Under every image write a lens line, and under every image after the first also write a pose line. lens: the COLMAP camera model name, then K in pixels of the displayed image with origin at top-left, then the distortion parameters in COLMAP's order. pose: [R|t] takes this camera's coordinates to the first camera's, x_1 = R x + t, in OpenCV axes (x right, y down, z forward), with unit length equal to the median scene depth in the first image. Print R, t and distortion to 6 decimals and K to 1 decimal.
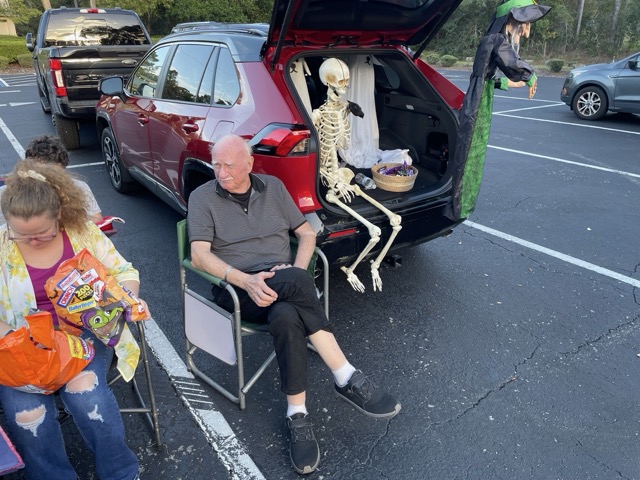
lens RADIAL K [[483.0, 0, 317.0], [0, 483.0, 239.4], [0, 0, 1]] dist [0.077083, -0.086839]
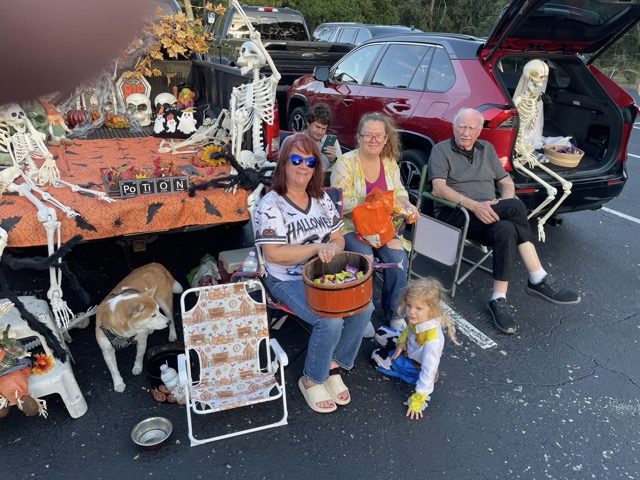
lens RADIAL K [[483.0, 0, 319.0], [0, 483.0, 240.8], [0, 0, 1]] dist [0.077083, -0.086839]
pose [[0.981924, 0.114455, -0.150751, -0.281537], [-0.114065, 0.993409, 0.011266, 0.170333], [0.151047, 0.006133, 0.988508, -0.408169]]
